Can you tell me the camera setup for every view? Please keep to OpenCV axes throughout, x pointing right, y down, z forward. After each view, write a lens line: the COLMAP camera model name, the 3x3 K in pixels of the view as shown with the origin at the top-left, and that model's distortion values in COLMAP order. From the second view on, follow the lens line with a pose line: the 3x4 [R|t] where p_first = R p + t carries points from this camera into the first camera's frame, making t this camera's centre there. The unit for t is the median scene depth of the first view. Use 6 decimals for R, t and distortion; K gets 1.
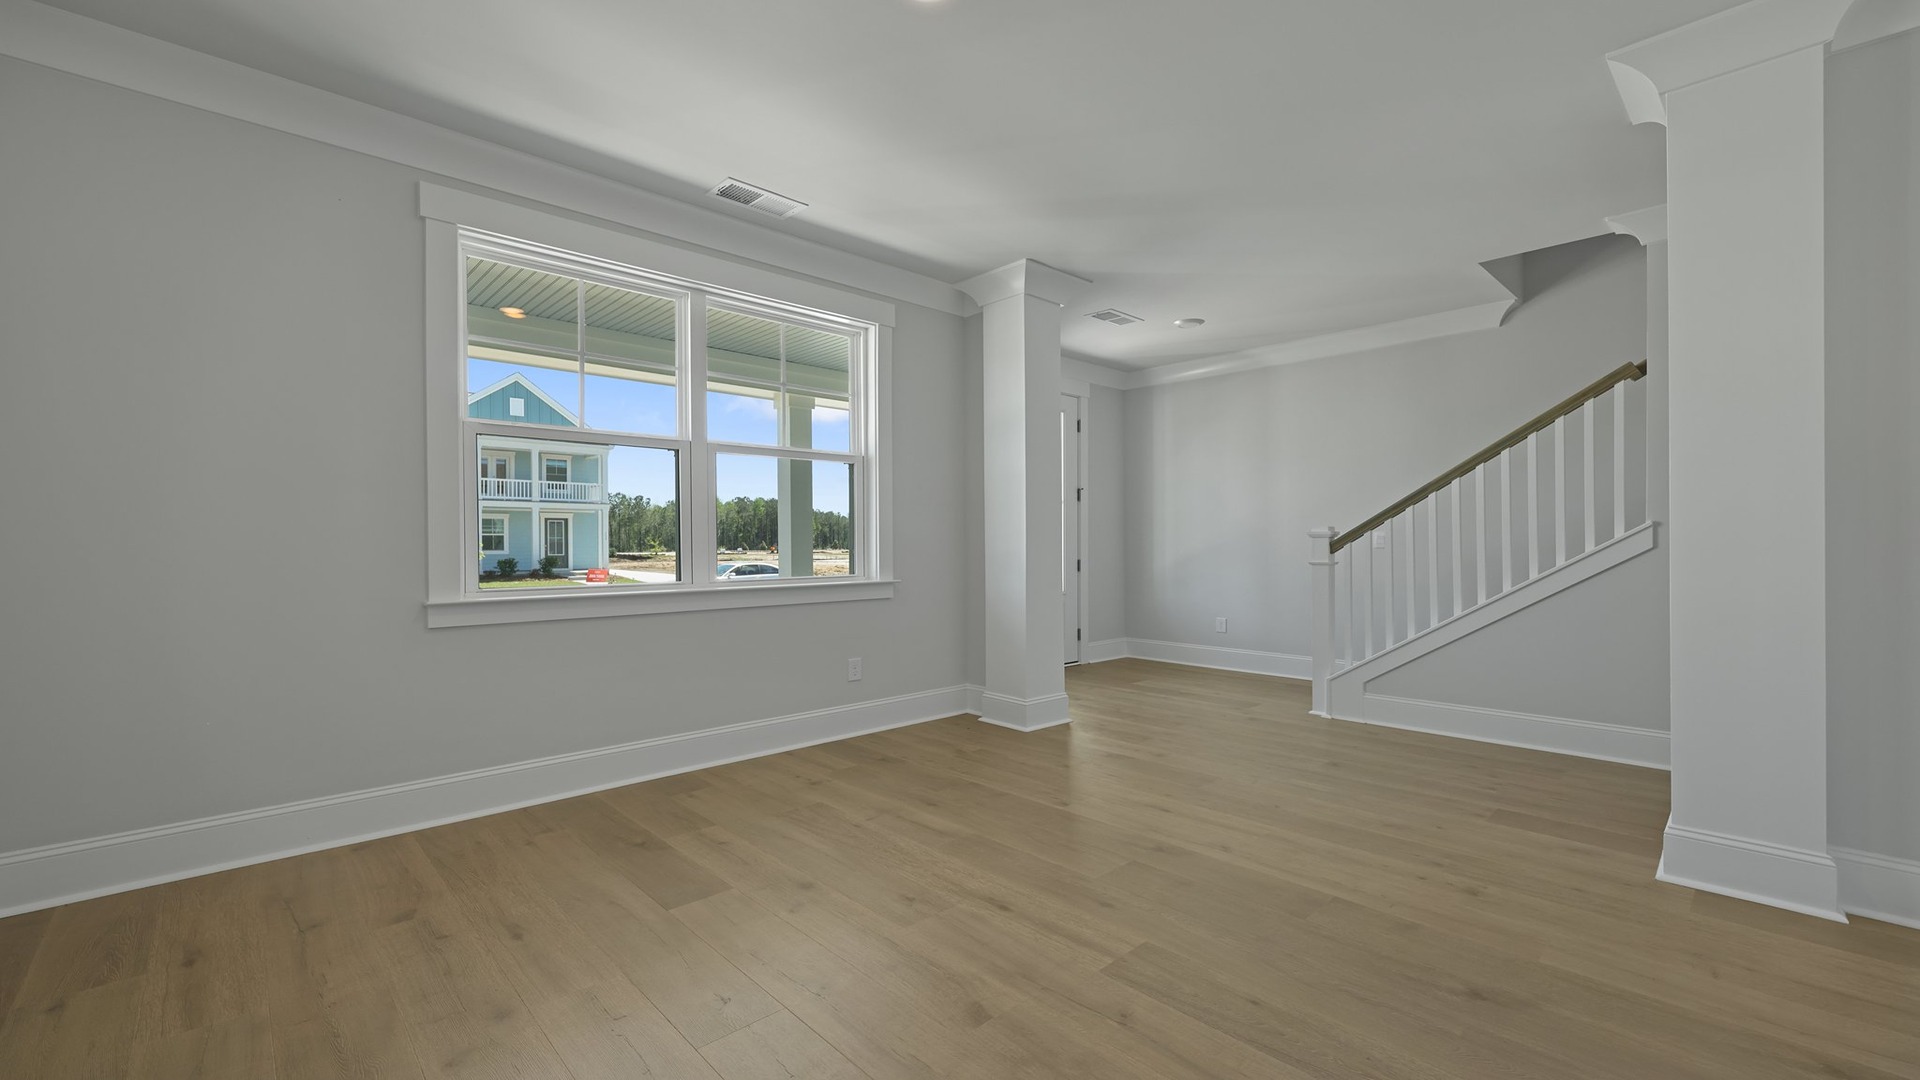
lens RADIAL K [[785.5, 0, 963.0], [0, 785.5, 544.3], [0, 0, 1]] dist [-0.000179, 0.000274]
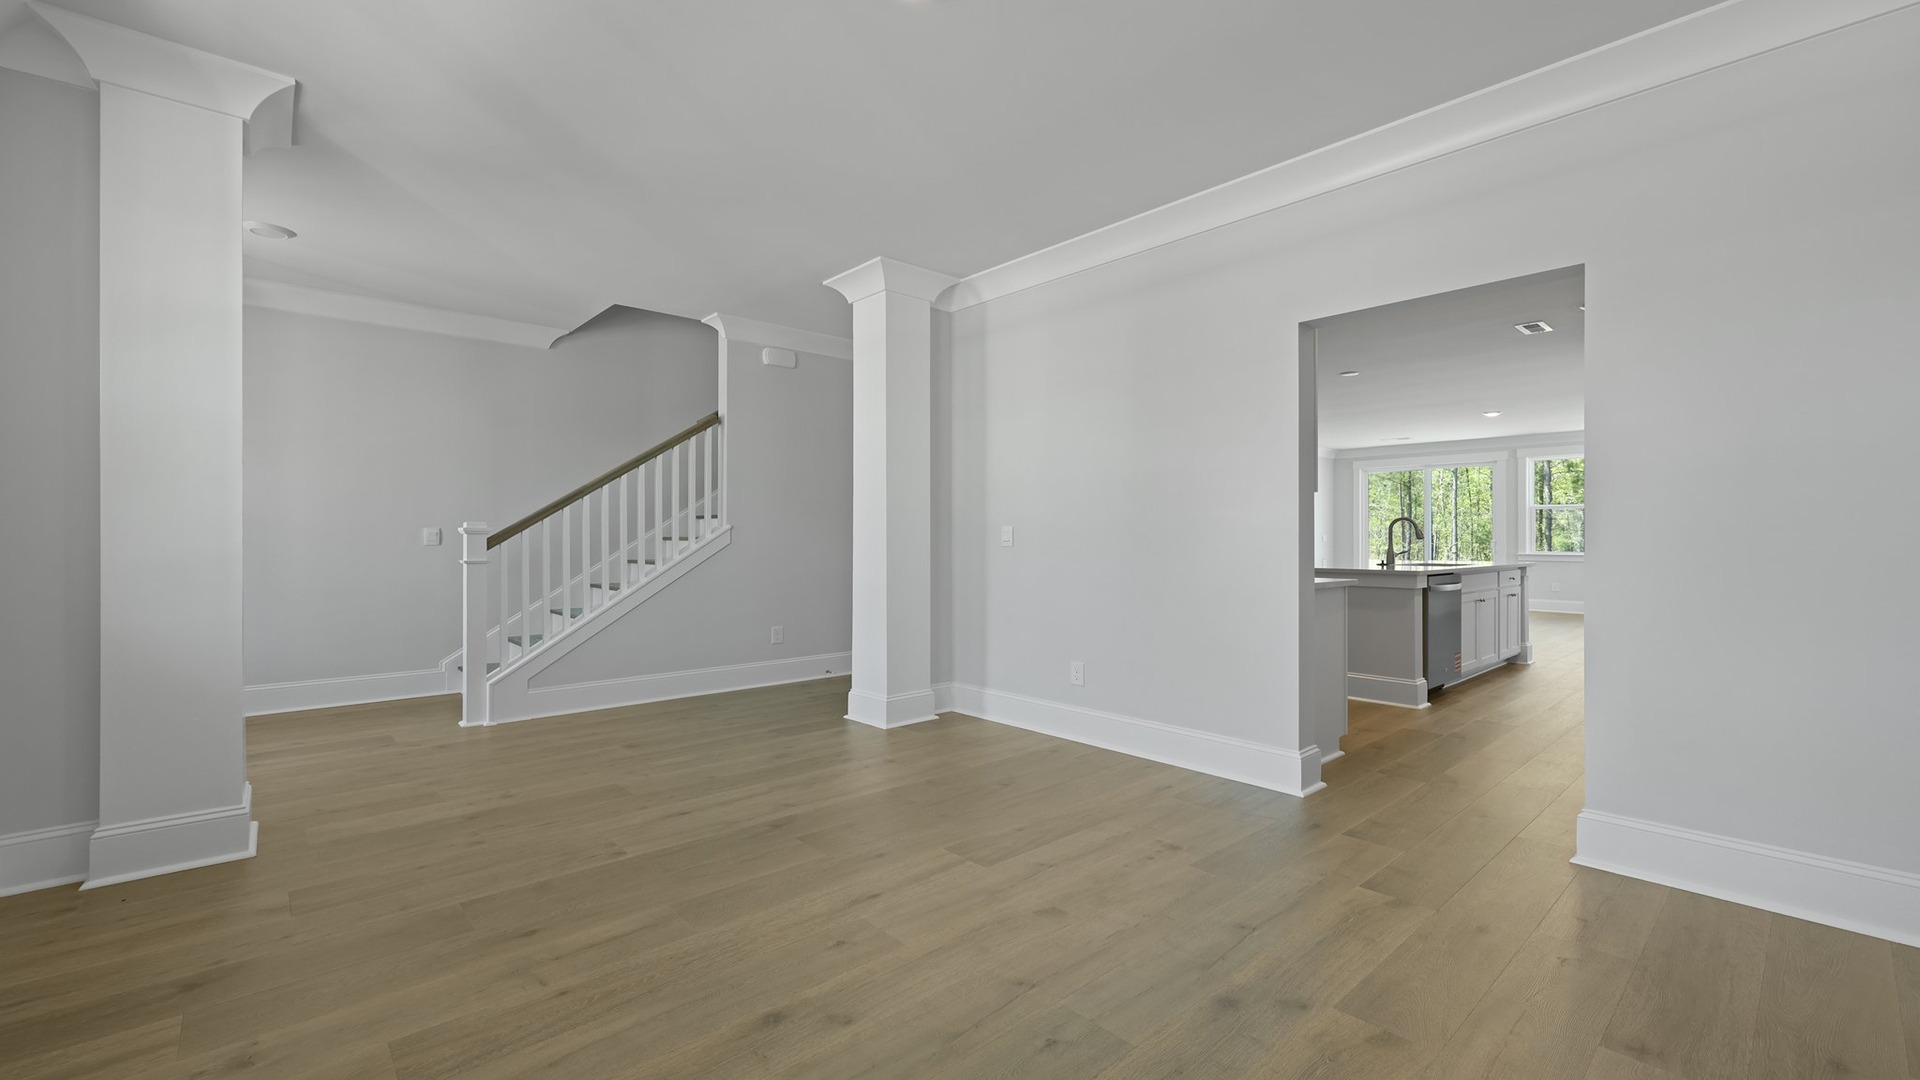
lens RADIAL K [[785.5, 0, 961.2], [0, 785.5, 529.5], [0, 0, 1]] dist [-0.000179, 0.000274]
pose [[0.022364, 0.012572, 0.999671, -0.677492], [0.001250, 0.999920, -0.012603, -0.001116], [-0.999749, 0.001531, 0.022346, 0.600439]]
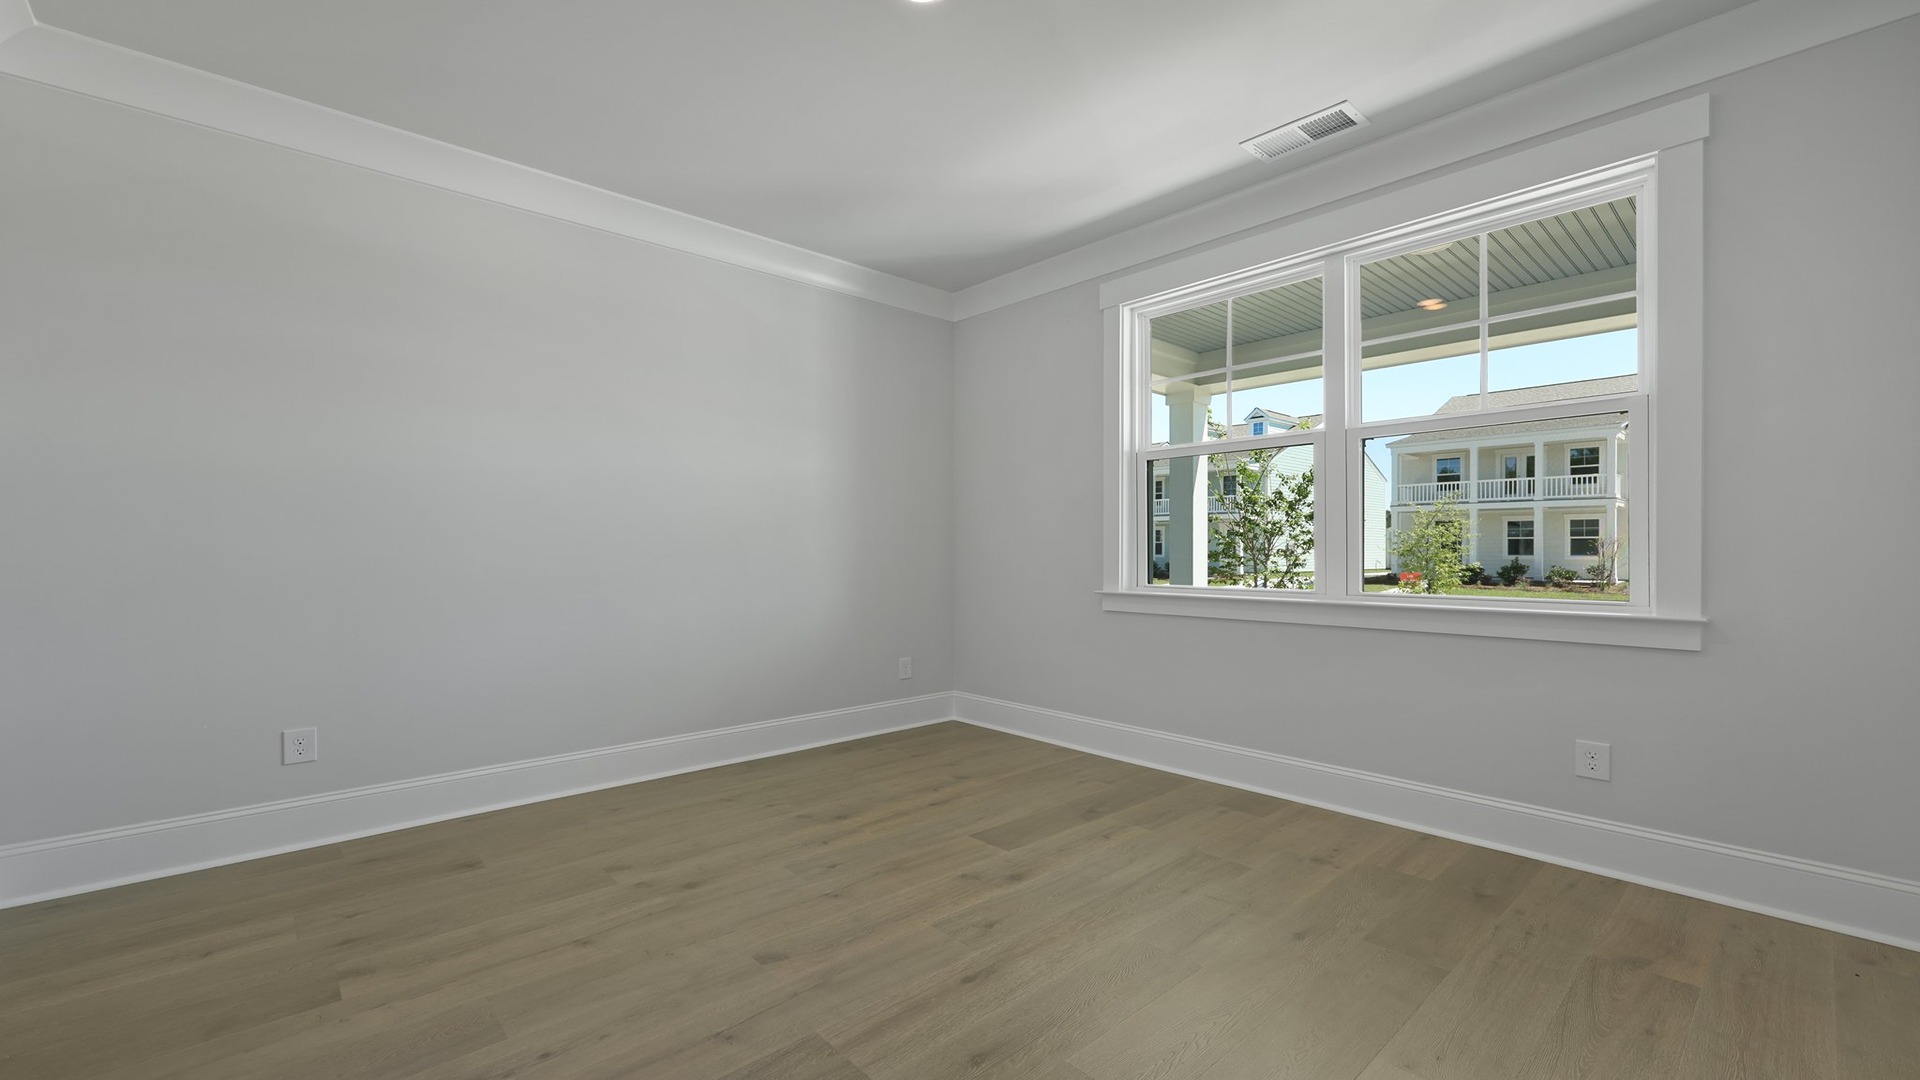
lens RADIAL K [[785.5, 0, 951.0], [0, 785.5, 555.4], [0, 0, 1]] dist [-0.000179, 0.000274]
pose [[-0.033103, 0.009795, -0.999404, 0.622135], [-0.001620, 0.999950, 0.009854, -0.001576], [0.999451, 0.001945, -0.033086, 0.701282]]
